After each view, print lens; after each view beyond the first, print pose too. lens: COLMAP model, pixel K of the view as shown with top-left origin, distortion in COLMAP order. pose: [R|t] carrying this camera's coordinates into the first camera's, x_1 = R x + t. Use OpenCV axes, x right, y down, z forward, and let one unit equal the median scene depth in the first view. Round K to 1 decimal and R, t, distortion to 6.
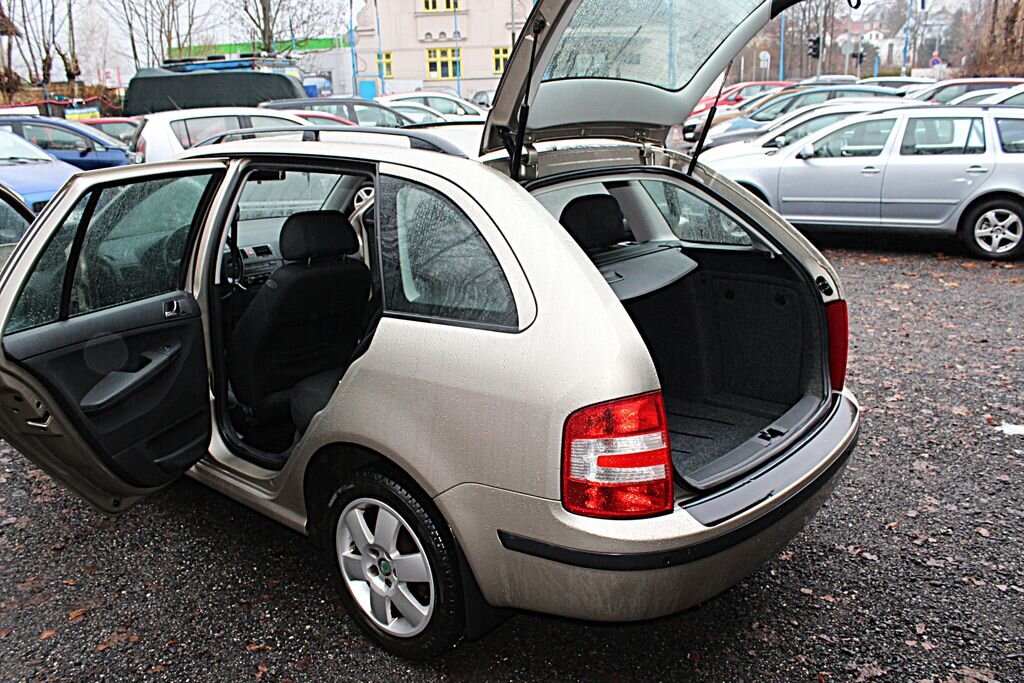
lens RADIAL K [[857.6, 0, 508.6], [0, 857.6, 352.1], [0, 0, 1]] dist [-0.167435, 0.148971]
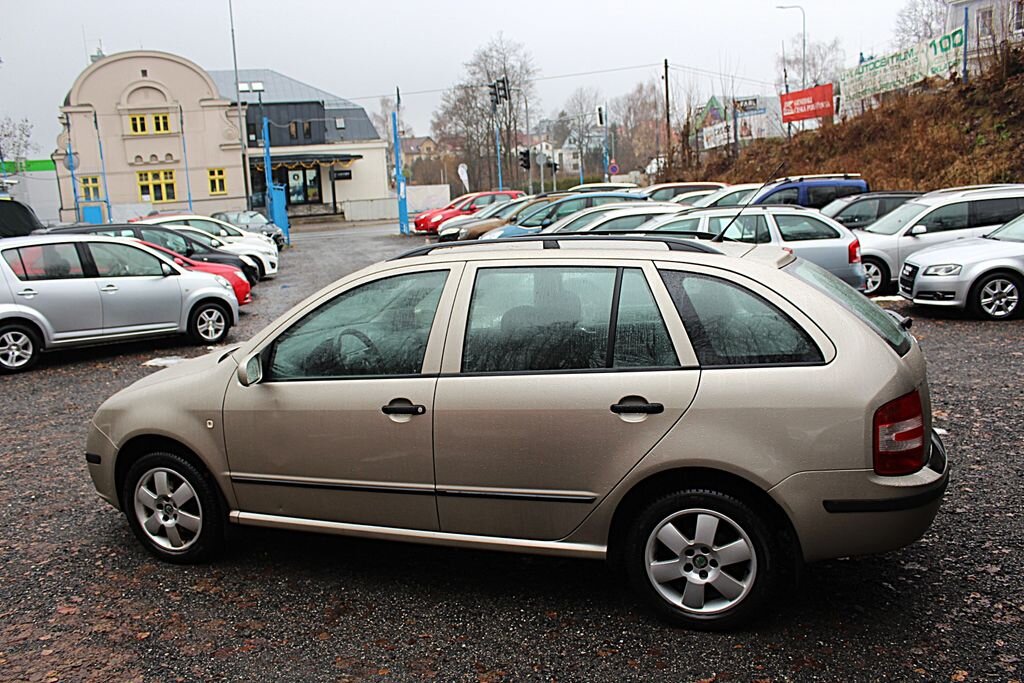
lens RADIAL K [[857.6, 0, 514.4], [0, 857.6, 357.2], [0, 0, 1]] dist [-0.167435, 0.148971]
pose [[0.931867, -0.087490, 0.352092, -0.104516], [0.130133, 0.986513, -0.099282, 0.004137], [-0.338657, 0.138337, 0.930685, -0.020193]]
